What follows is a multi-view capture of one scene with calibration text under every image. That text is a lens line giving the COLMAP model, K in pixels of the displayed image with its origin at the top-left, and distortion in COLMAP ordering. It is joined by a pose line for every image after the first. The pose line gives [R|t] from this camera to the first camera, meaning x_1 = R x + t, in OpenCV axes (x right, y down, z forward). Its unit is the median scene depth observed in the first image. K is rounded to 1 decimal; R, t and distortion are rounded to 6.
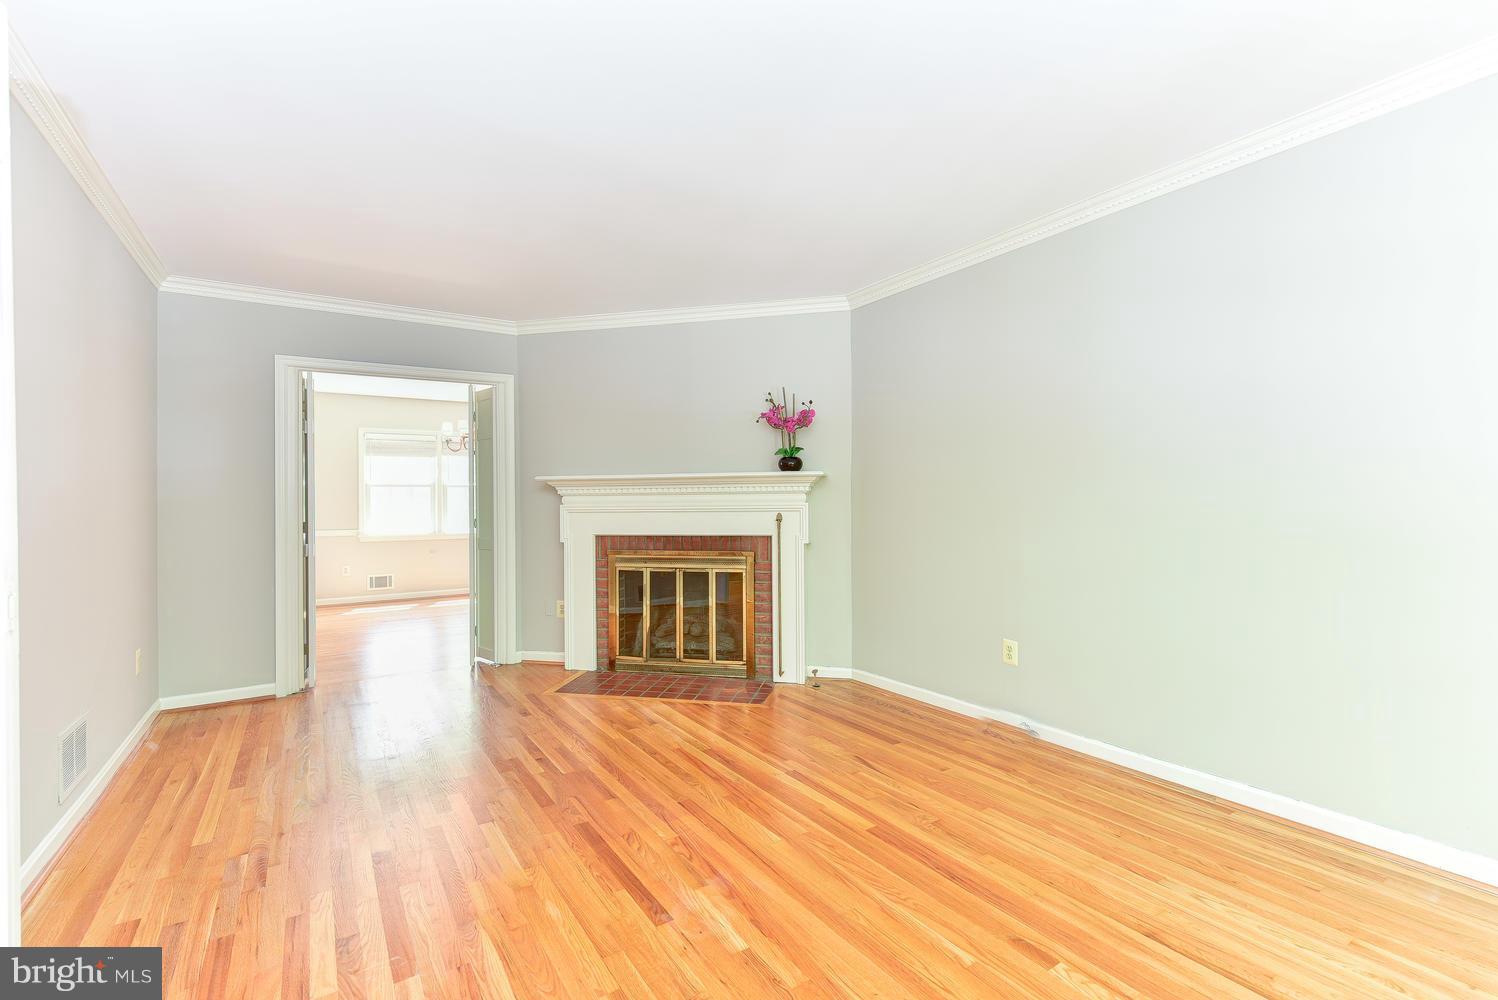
lens RADIAL K [[664.2, 0, 739.7], [0, 664.2, 501.9], [0, 0, 1]] dist [0.001904, -0.000147]
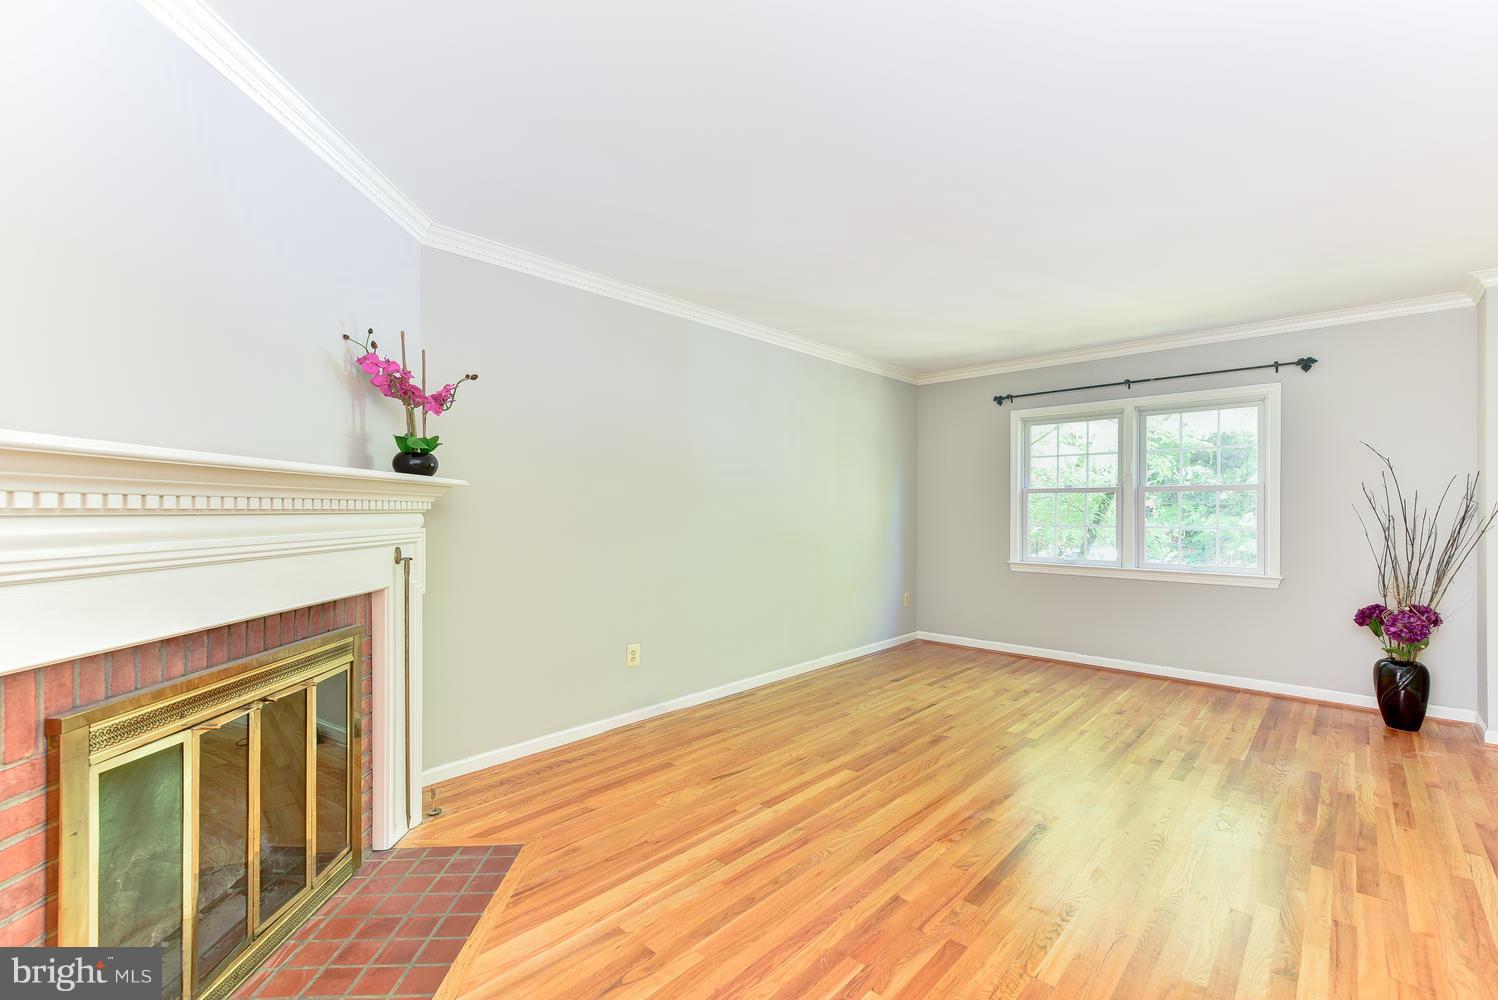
lens RADIAL K [[664.2, 0, 739.0], [0, 664.2, 505.1], [0, 0, 1]] dist [0.001904, -0.000147]
pose [[-0.248540, 0.014647, 0.968511, -0.674392], [0.004555, 0.999892, -0.013952, -0.012142], [-0.968611, 0.000944, -0.248580, 1.009928]]
